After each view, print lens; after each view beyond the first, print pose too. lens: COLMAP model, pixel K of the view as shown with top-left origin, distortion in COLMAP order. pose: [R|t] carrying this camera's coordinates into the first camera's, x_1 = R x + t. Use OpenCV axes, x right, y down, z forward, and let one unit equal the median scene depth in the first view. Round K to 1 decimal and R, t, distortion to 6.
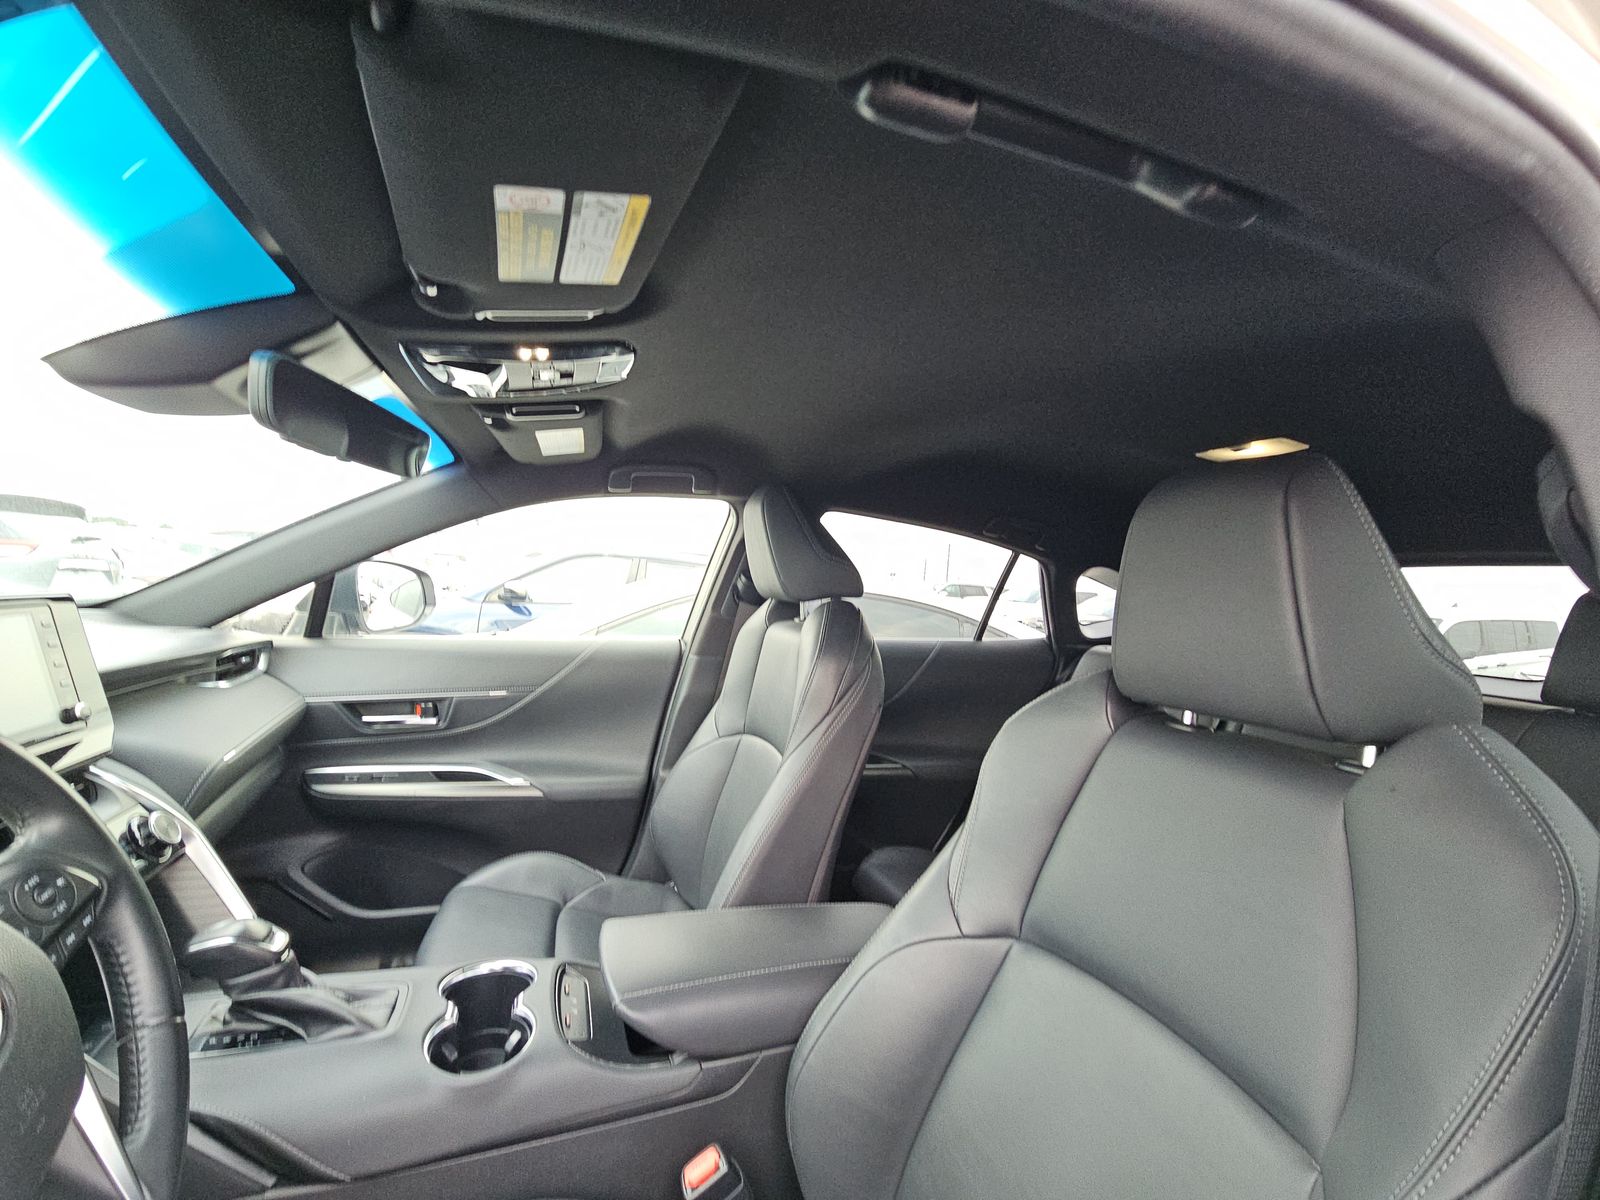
lens RADIAL K [[653.2, 0, 798.9], [0, 653.2, 606.2], [0, 0, 1]] dist [0.005906, -0.001616]
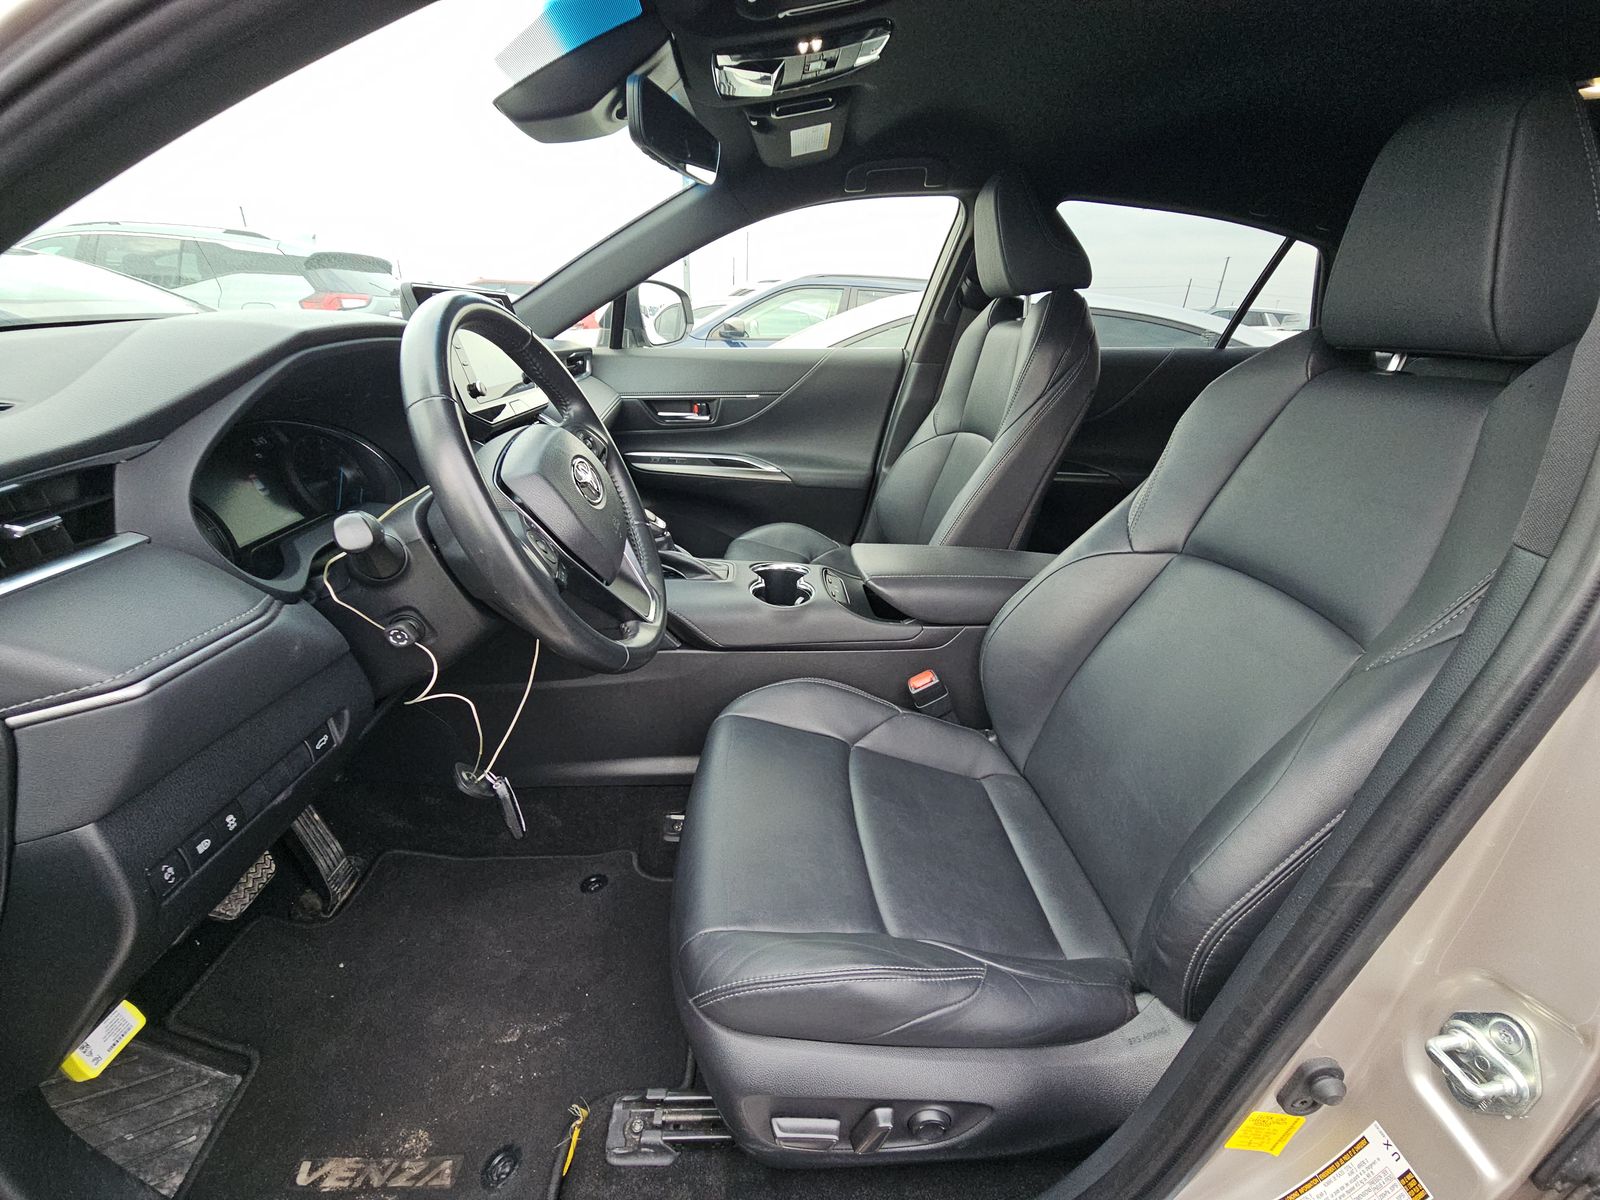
lens RADIAL K [[653.2, 0, 797.8], [0, 653.2, 597.9], [0, 0, 1]] dist [0.005906, -0.001616]
pose [[0.953809, 0.088547, -0.287069, -0.000872], [0.019626, 0.935167, 0.353664, 0.061119], [0.299773, -0.342962, 0.890232, -0.193190]]
